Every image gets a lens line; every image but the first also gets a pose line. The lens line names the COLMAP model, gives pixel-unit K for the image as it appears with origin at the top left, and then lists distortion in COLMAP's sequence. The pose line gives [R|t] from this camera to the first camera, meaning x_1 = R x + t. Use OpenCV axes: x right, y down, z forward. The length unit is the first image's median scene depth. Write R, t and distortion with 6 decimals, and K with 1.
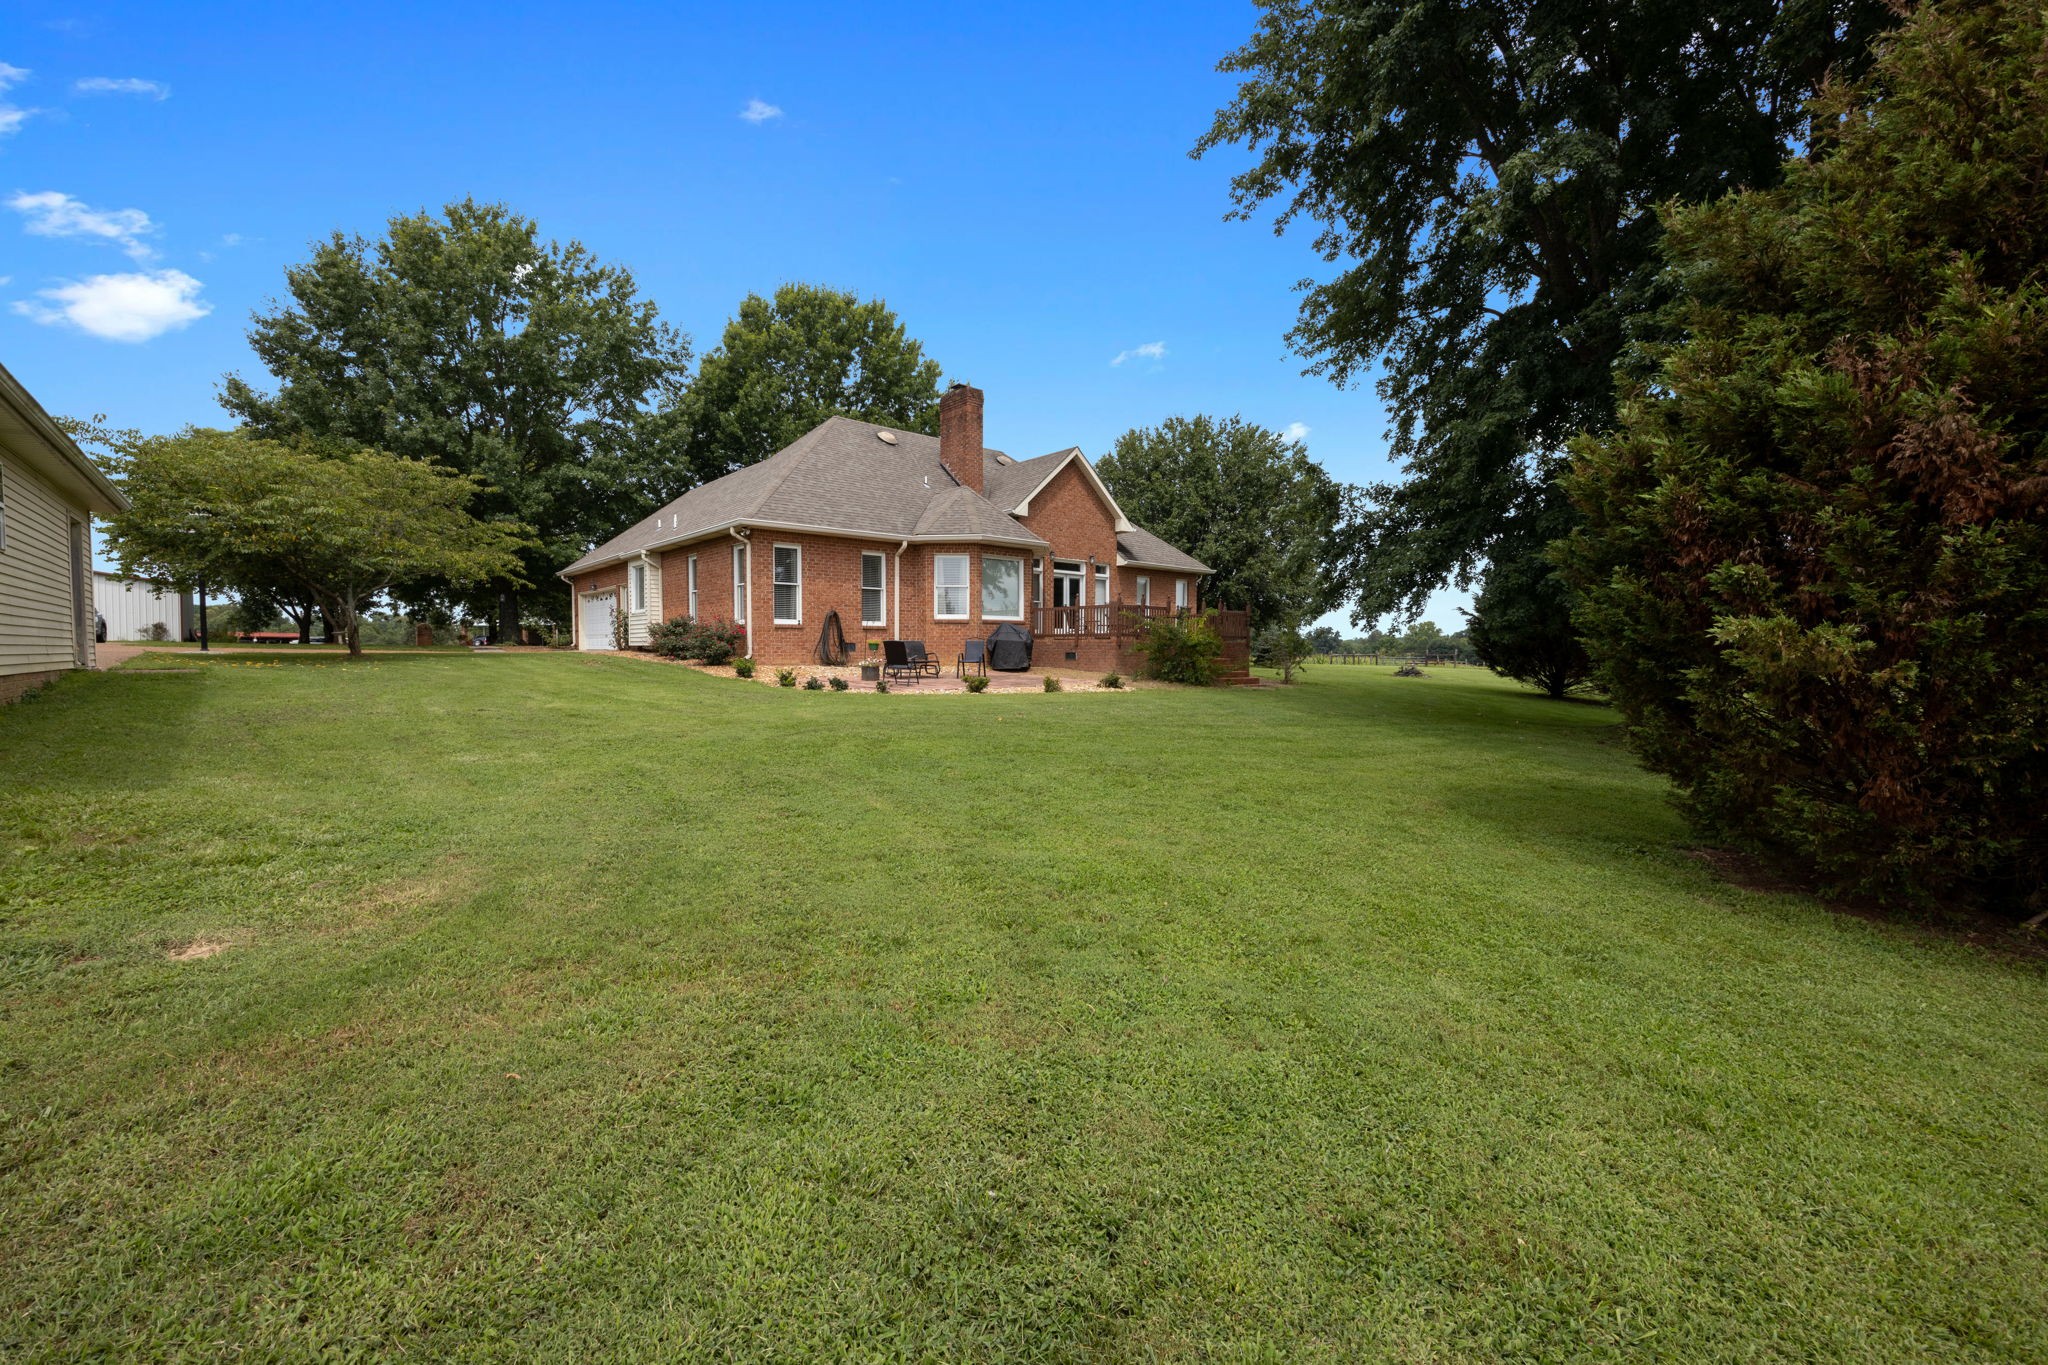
lens RADIAL K [[856.8, 0, 1021.7], [0, 856.8, 675.1], [0, 0, 1]] dist [0.000003, 0.000024]
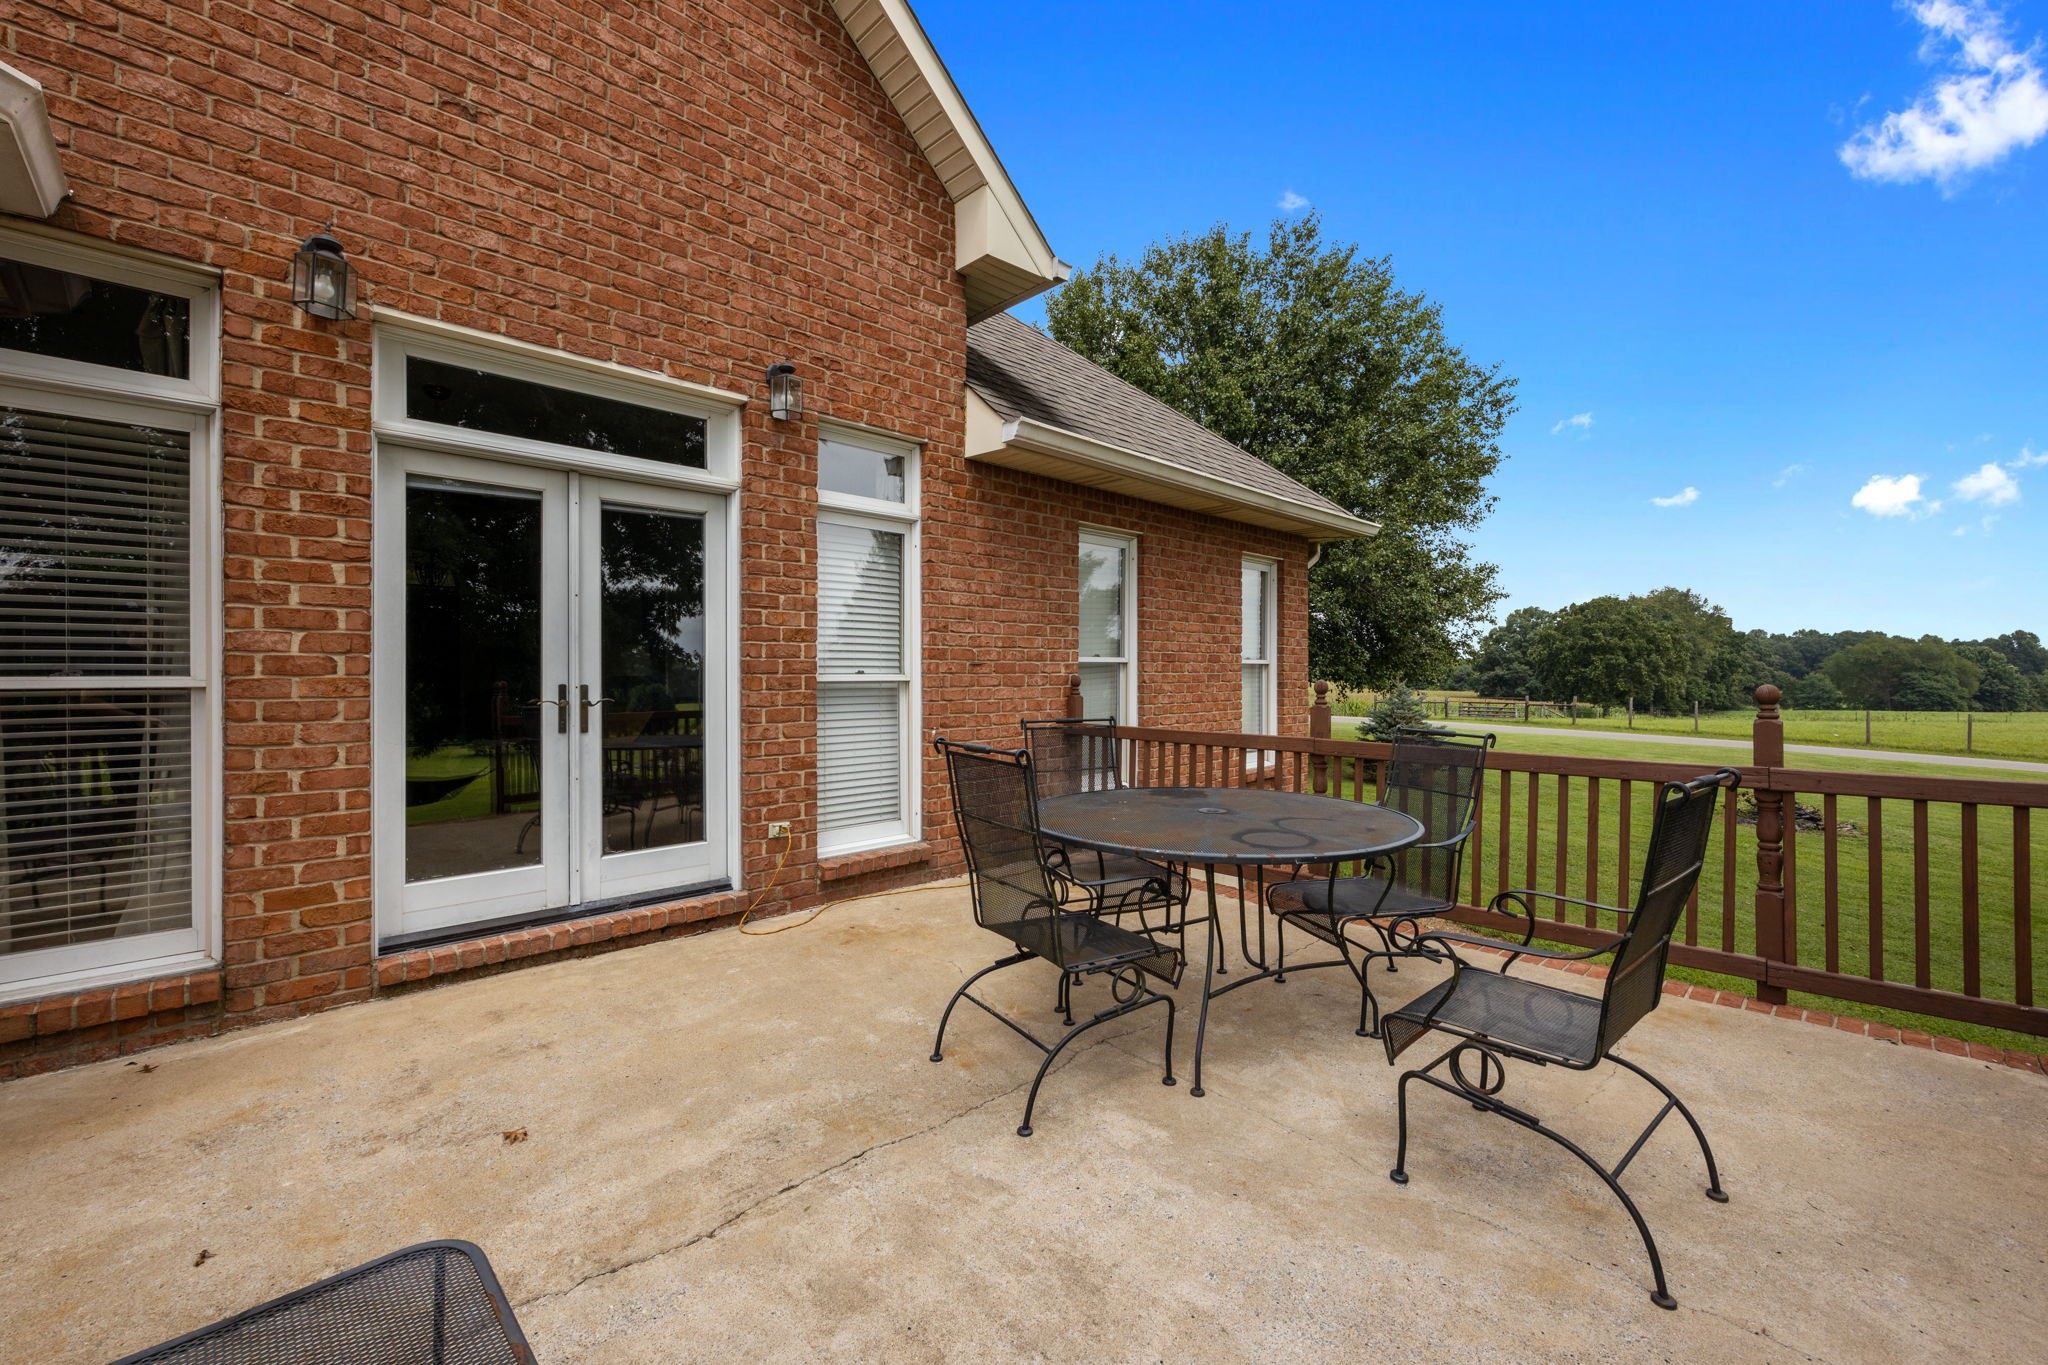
lens RADIAL K [[856.8, 0, 1021.7], [0, 856.8, 675.1], [0, 0, 1]] dist [0.000003, 0.000024]
pose [[0.998970, -0.005350, 0.045053, 0.117830], [0.006381, 0.999720, -0.022774, -0.079517], [-0.044918, 0.023038, 0.998725, 0.844021]]
